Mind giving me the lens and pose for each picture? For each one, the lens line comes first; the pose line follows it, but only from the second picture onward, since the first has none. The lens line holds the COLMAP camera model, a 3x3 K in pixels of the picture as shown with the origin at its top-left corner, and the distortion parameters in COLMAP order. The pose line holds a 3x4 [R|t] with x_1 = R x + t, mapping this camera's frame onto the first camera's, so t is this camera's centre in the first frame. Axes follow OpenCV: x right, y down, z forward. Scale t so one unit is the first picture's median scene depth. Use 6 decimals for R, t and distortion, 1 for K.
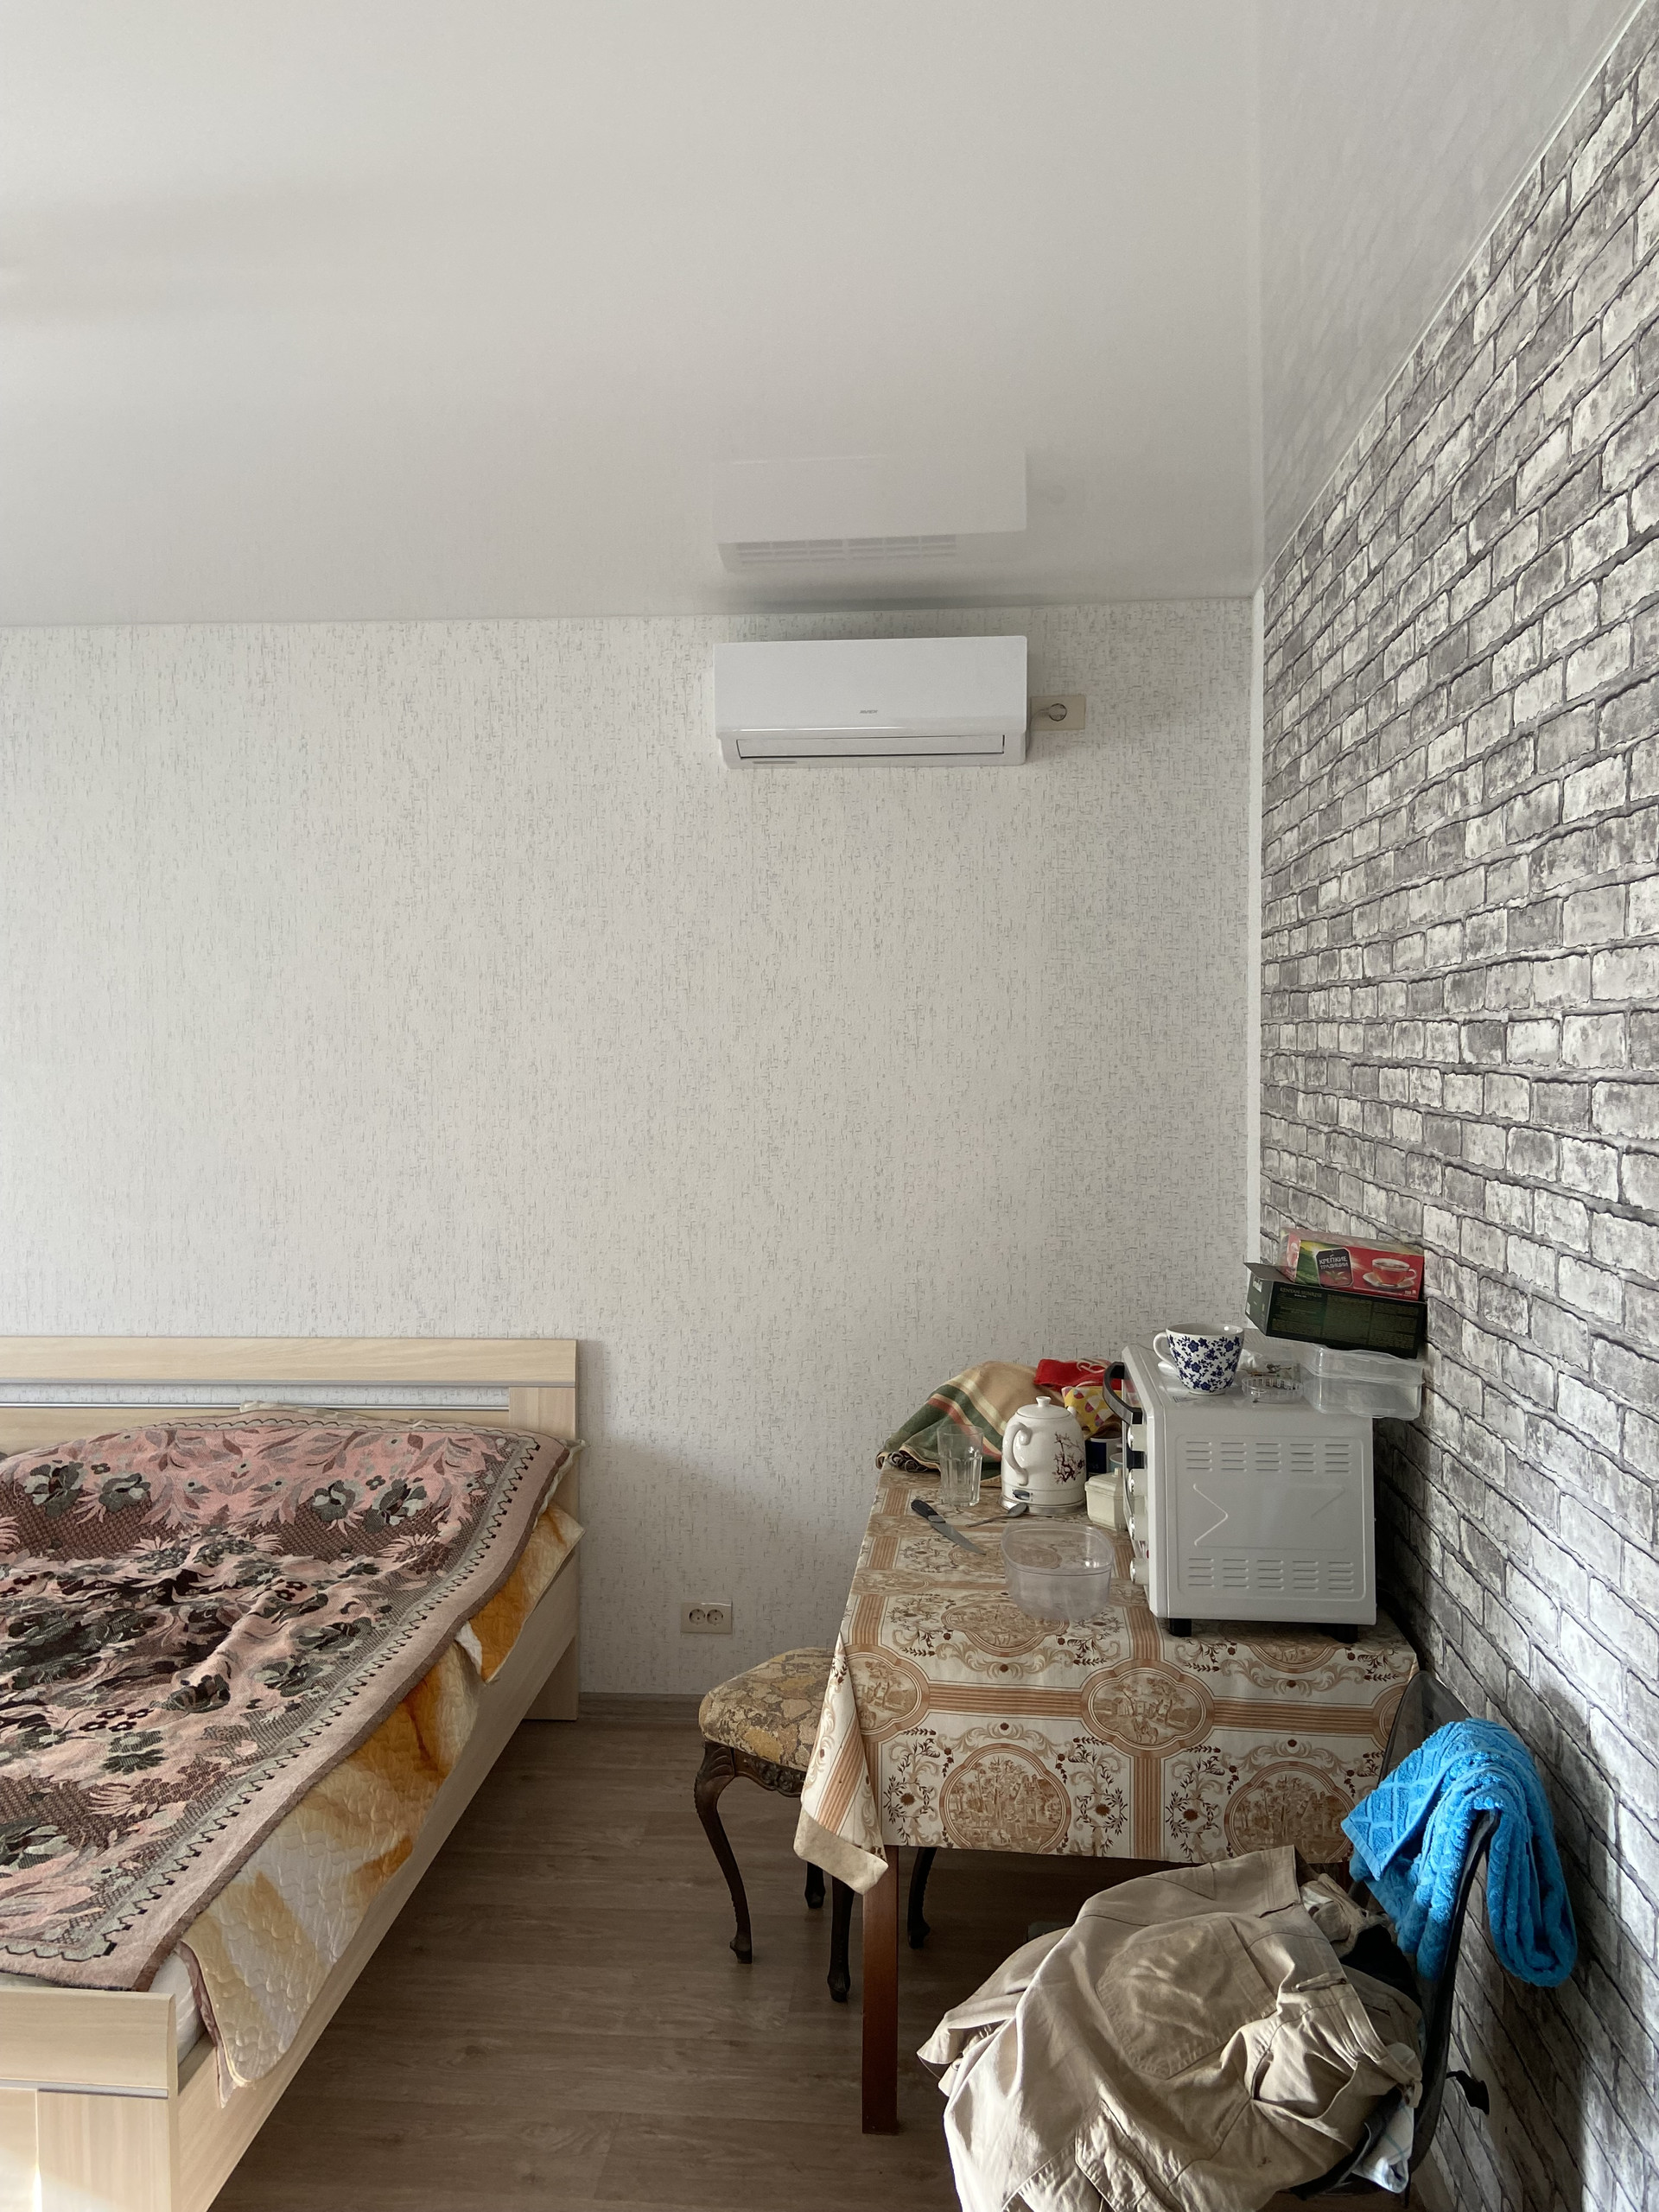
lens RADIAL K [[1660.9, 0, 826.4], [0, 1660.9, 1086.2], [0, 0, 1]] dist [0.130522, -0.169977]
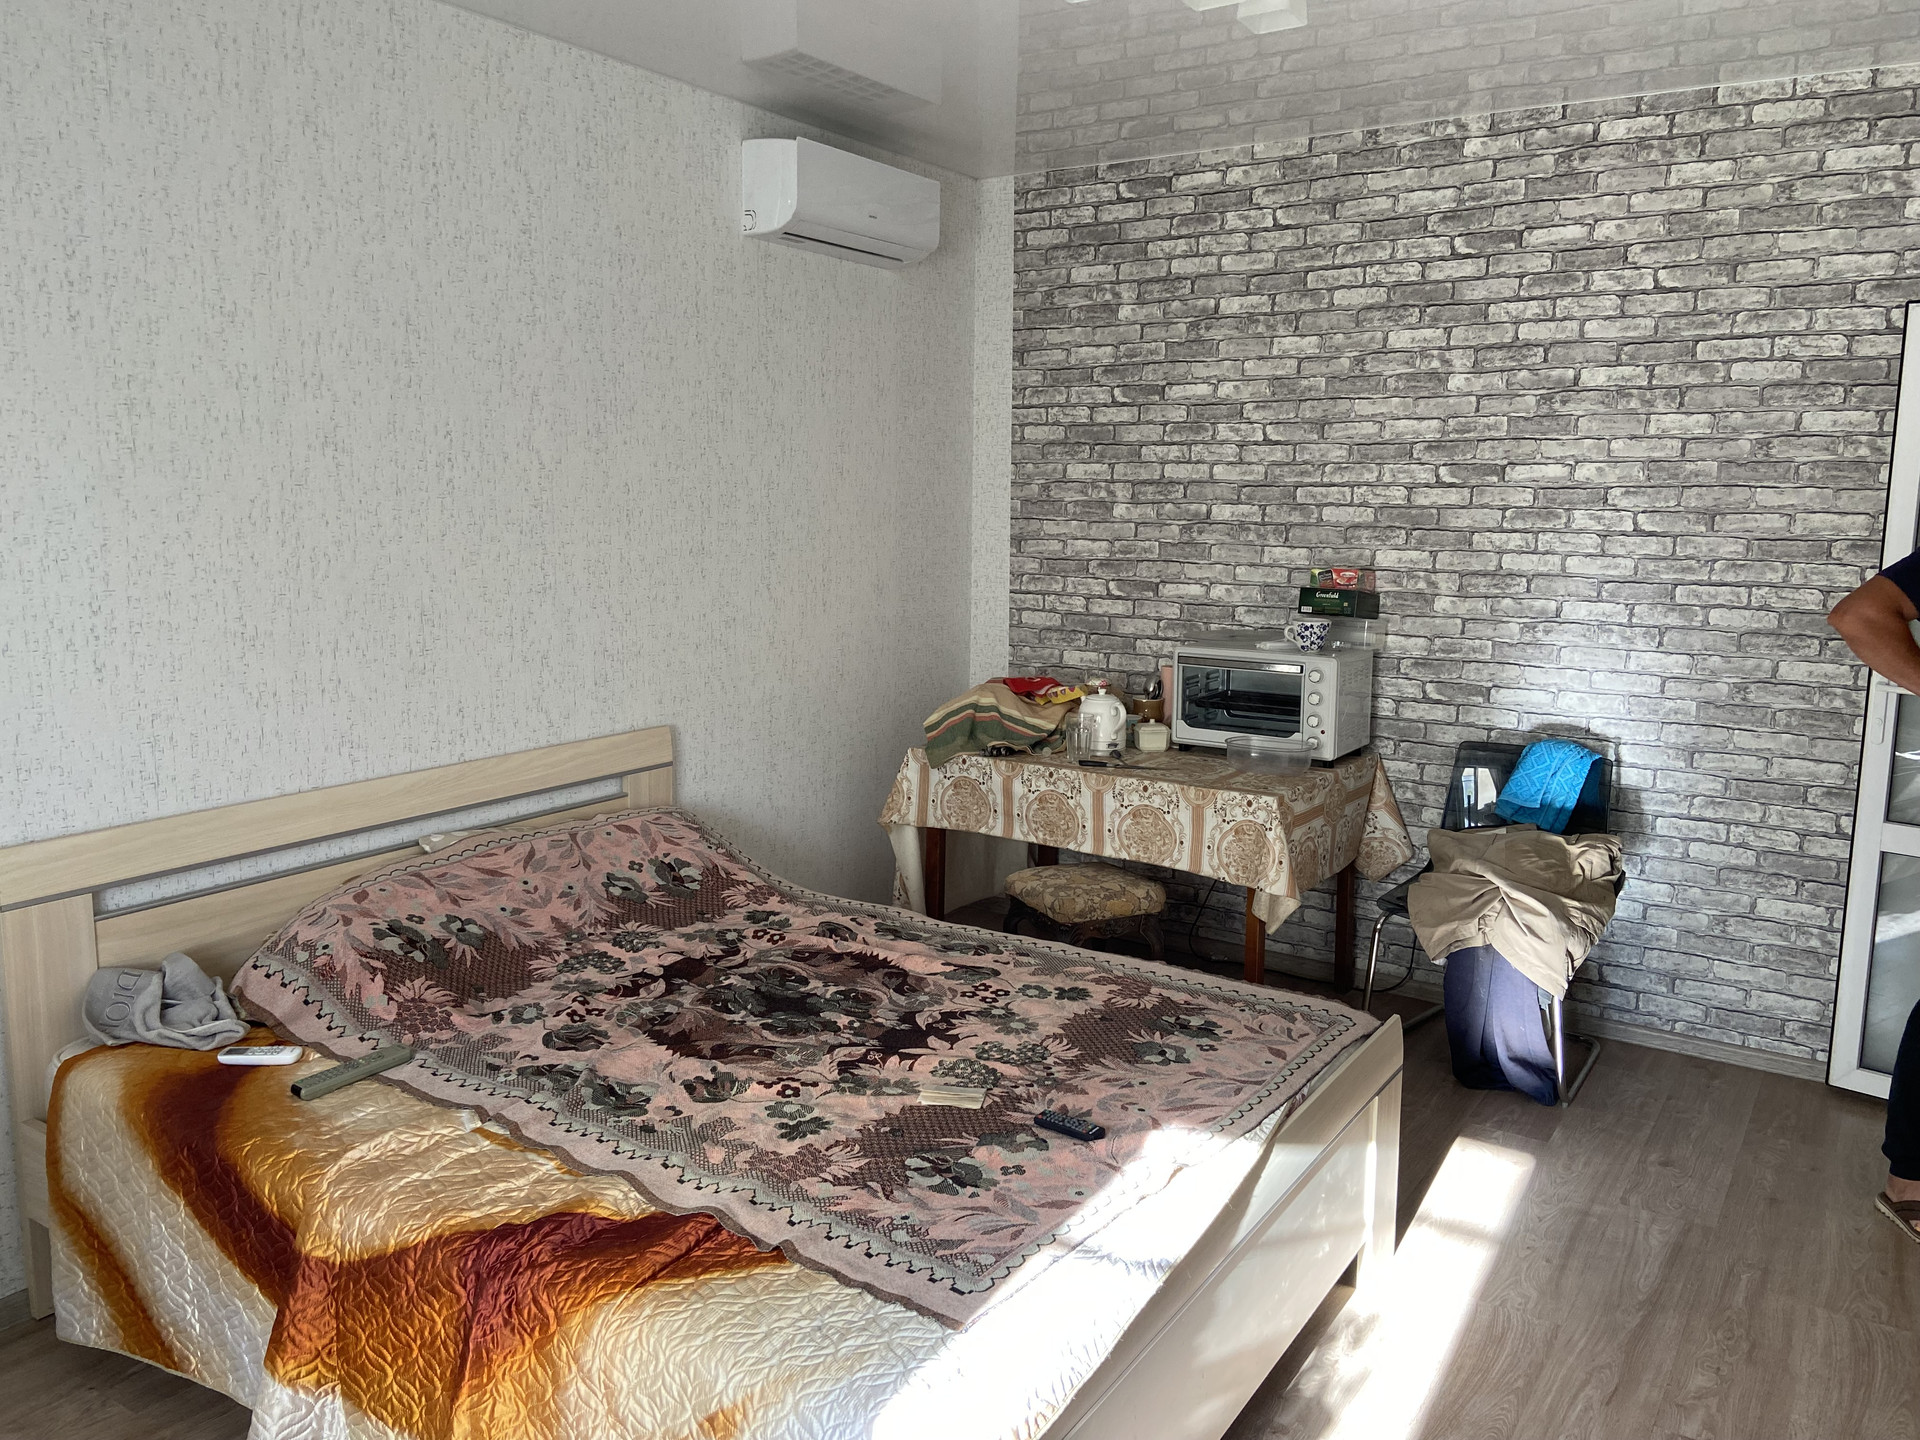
lens RADIAL K [[1441.7, 0, 968.2], [0, 1441.7, 698.4], [0, 0, 1]] dist [0.130522, -0.169977]
pose [[0.475704, -0.122946, 0.870971, -1.214929], [0.012954, 0.991055, 0.132822, 0.002661], [-0.879510, -0.051901, 0.473042, 0.448870]]
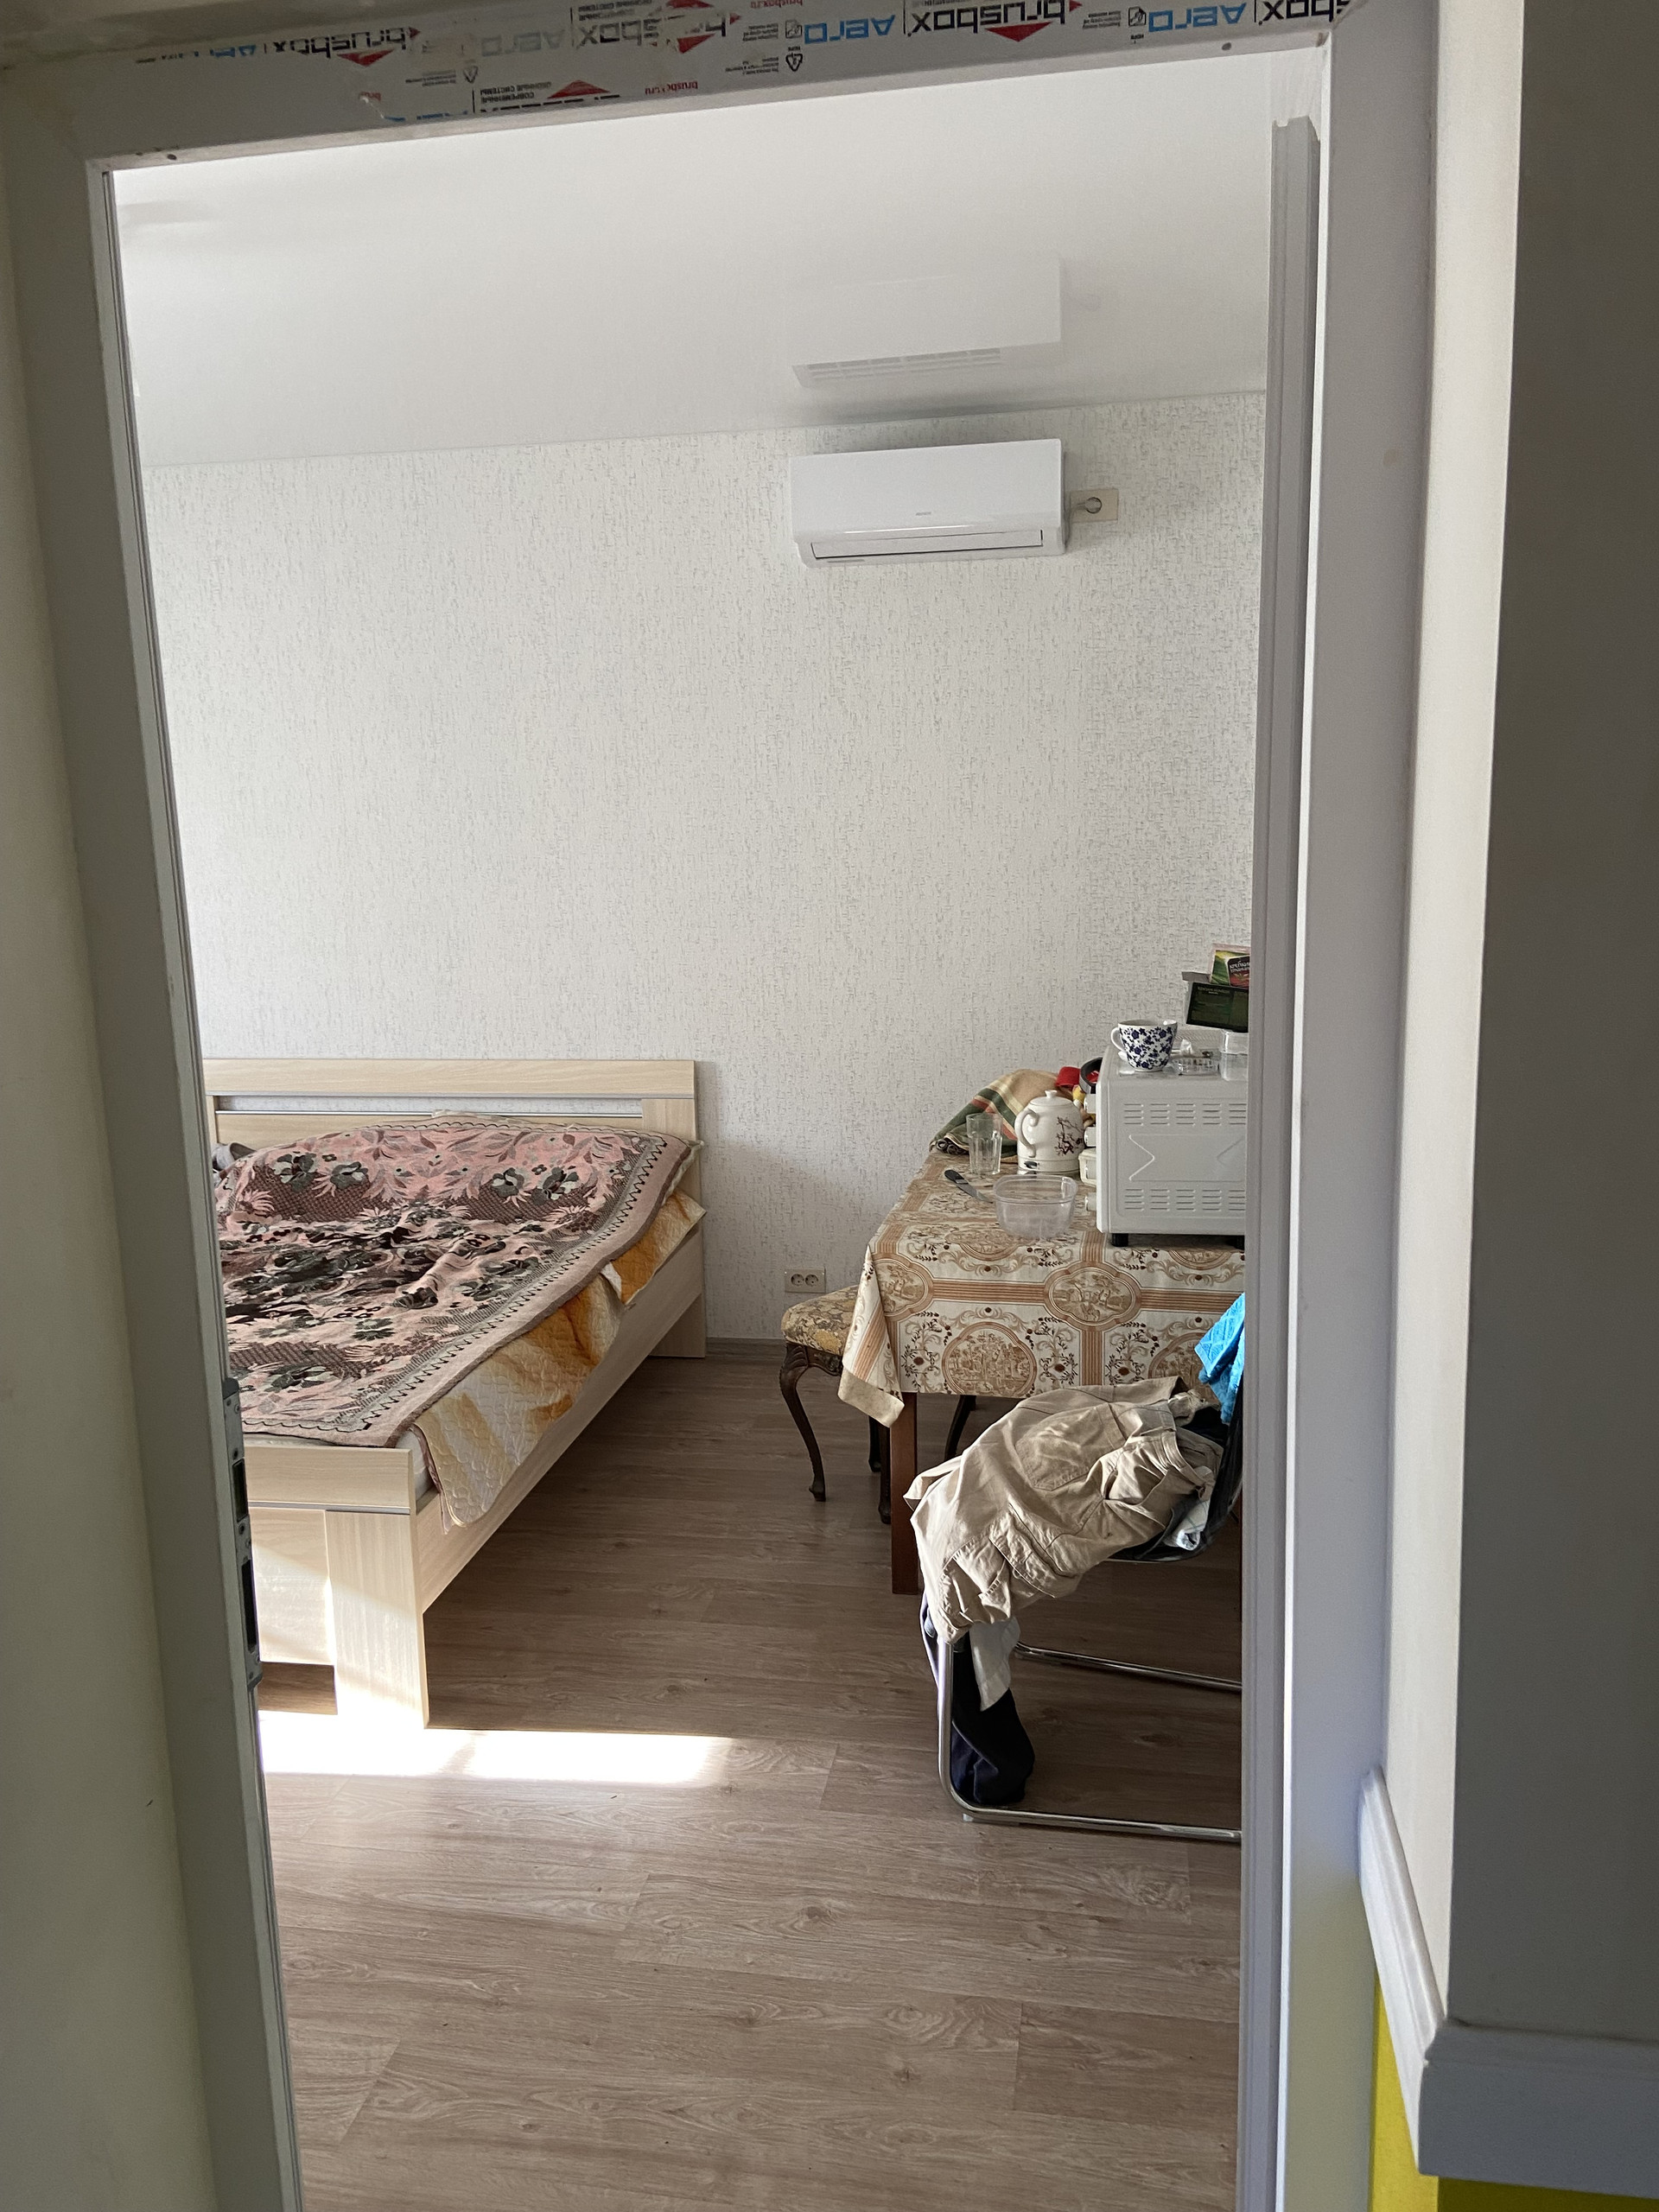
lens RADIAL K [[1664.1, 0, 822.7], [0, 1664.1, 1098.9], [0, 0, 1]] dist [0.125313, -0.159075]
pose [[0.995026, -0.005171, -0.099480, 0.085807], [0.019090, 0.990040, 0.139486, 0.014702], [0.097768, -0.140691, 0.985214, -0.257779]]
